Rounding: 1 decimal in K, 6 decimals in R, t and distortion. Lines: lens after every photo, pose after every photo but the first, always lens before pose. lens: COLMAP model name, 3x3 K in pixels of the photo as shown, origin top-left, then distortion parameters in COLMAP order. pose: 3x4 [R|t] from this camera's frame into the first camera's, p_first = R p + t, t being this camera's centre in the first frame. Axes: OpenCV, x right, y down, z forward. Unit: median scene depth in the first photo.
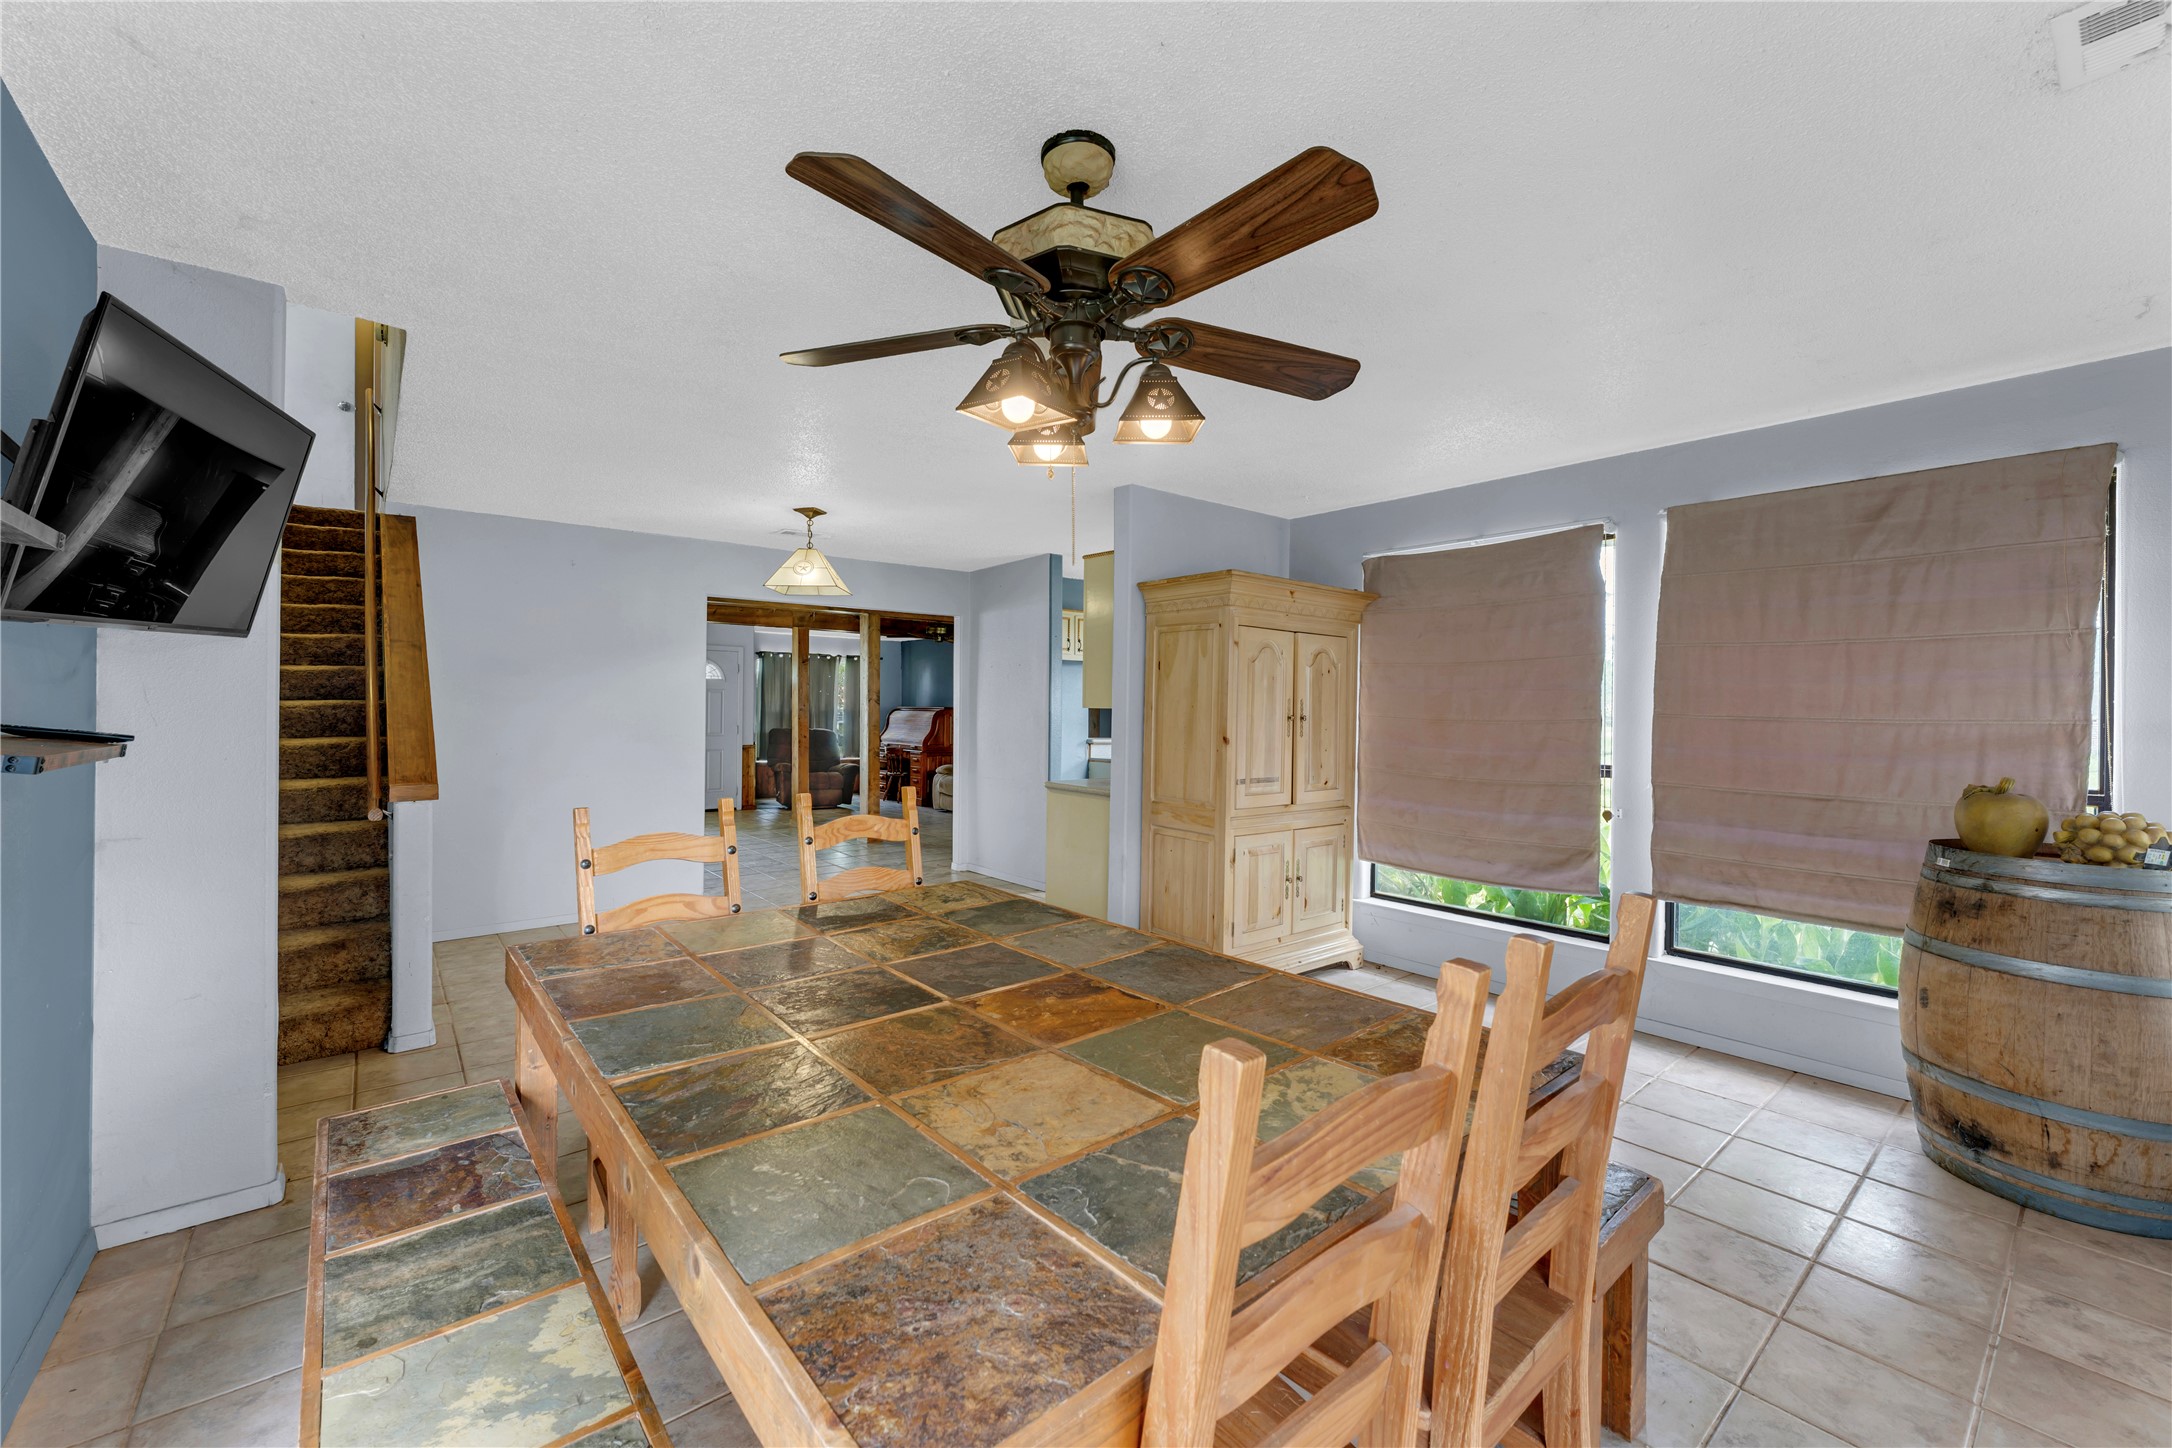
lens RADIAL K [[875.9, 0, 1079.9], [0, 875.9, 723.5], [0, 0, 1]] dist [-0.001148, -0.000166]
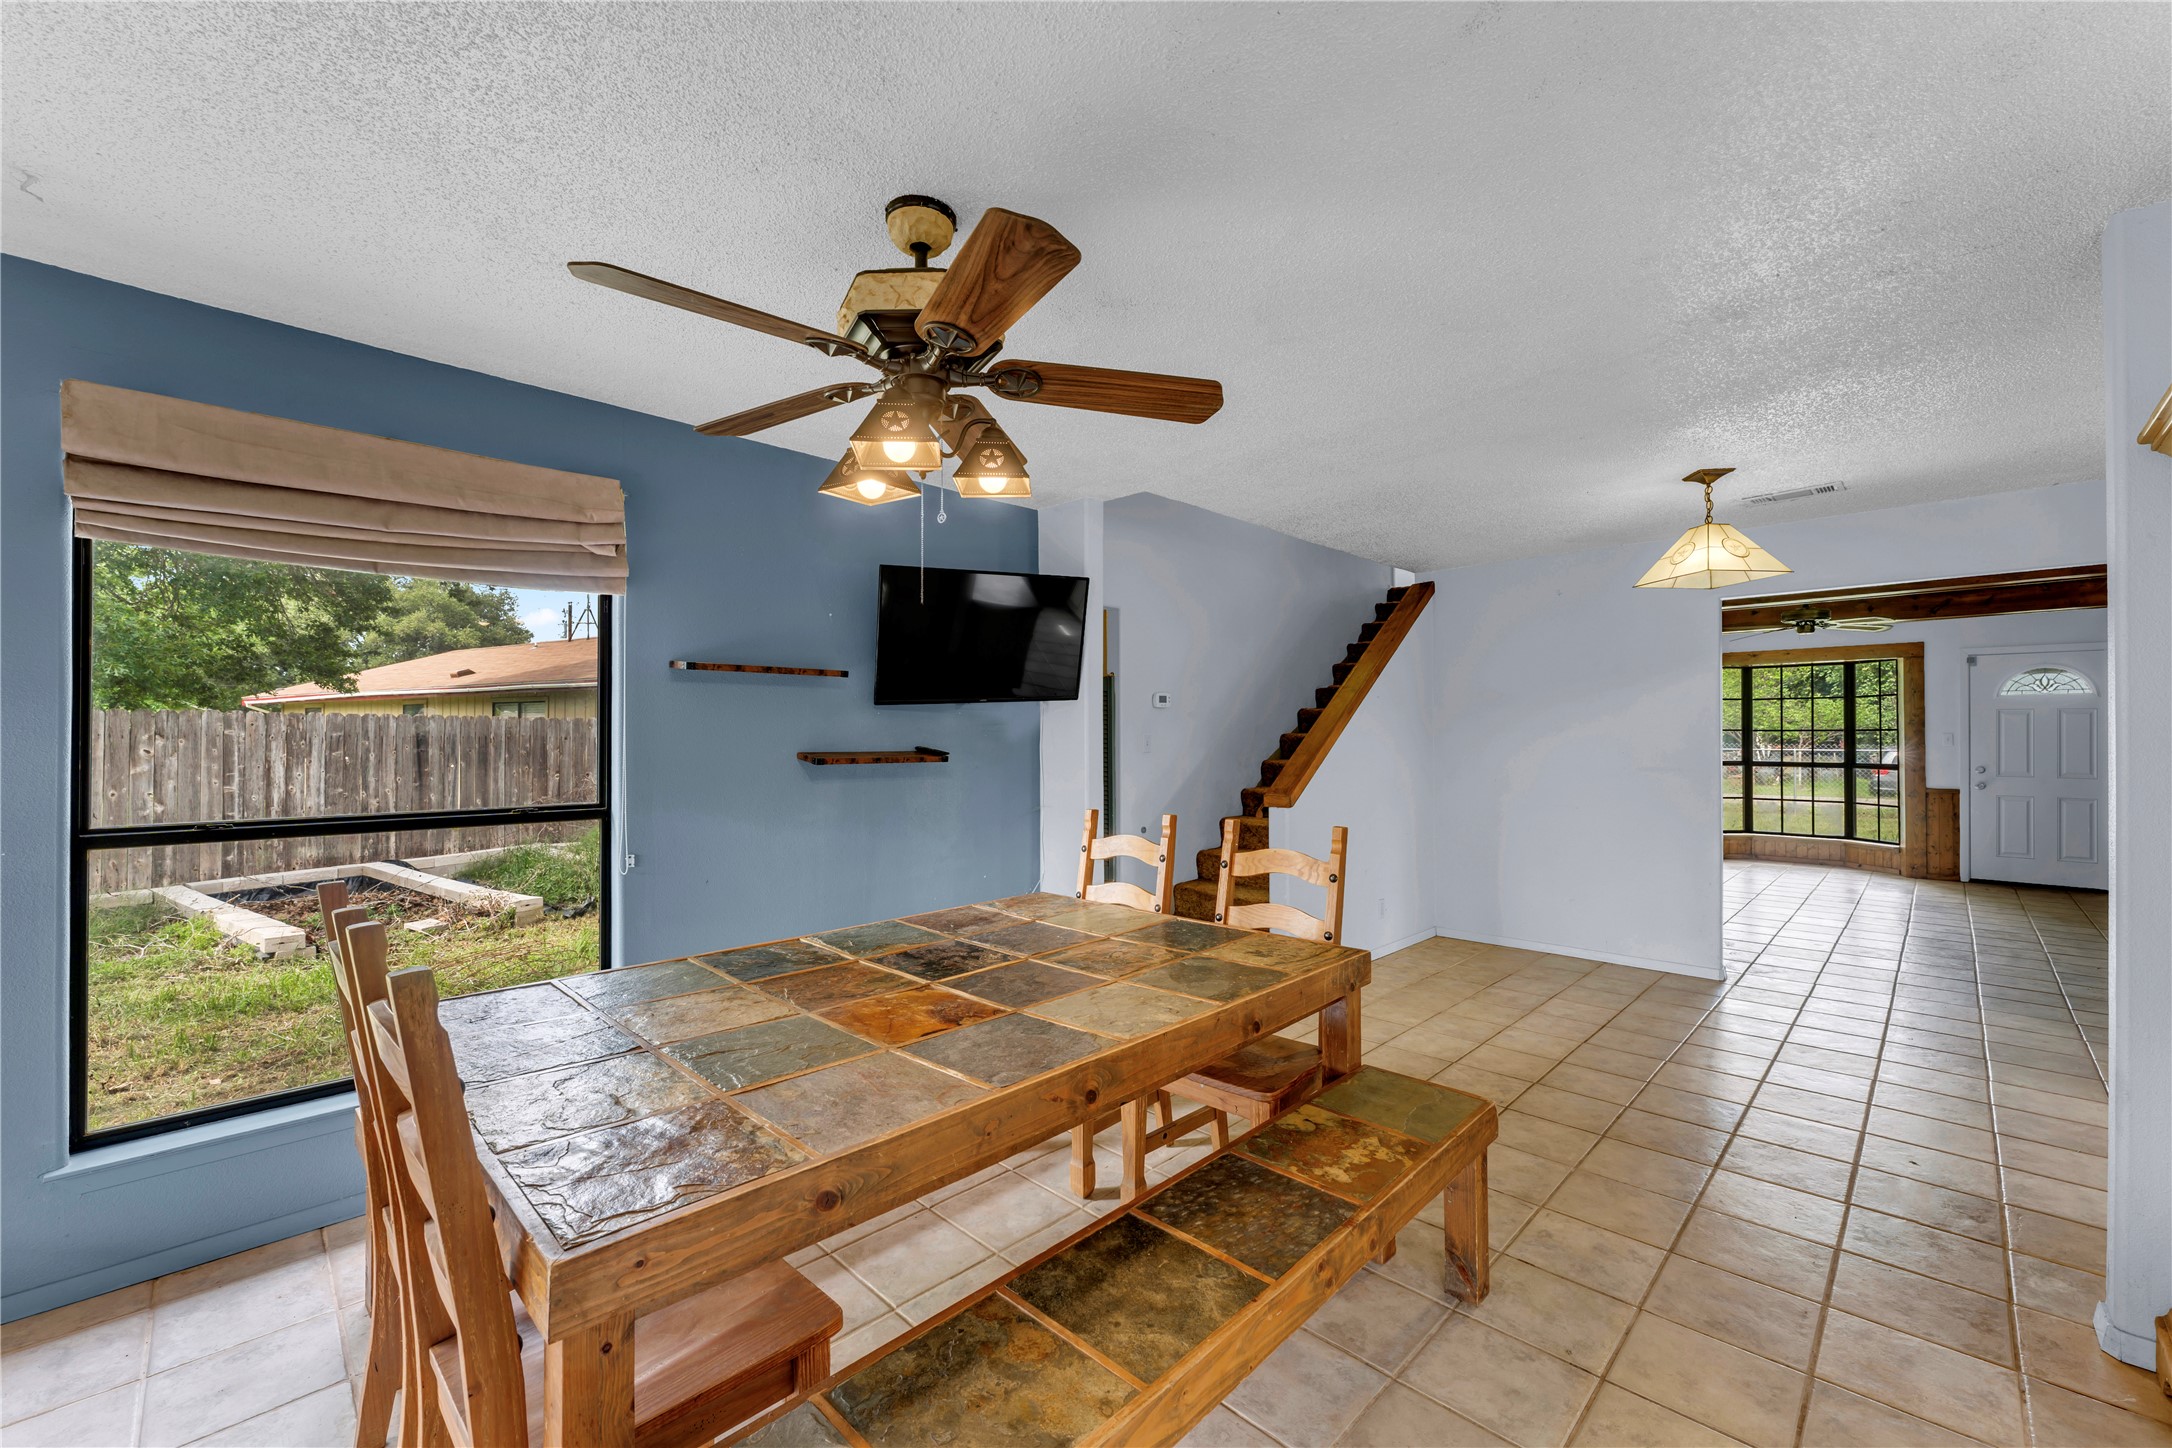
lens RADIAL K [[875.9, 0, 1079.9], [0, 875.9, 723.5], [0, 0, 1]] dist [-0.001148, -0.000166]
pose [[0.103392, -0.016541, -0.994503, 0.967575], [-0.017232, 0.999682, -0.018419, -0.013455], [0.994491, 0.019041, 0.103074, 0.982309]]
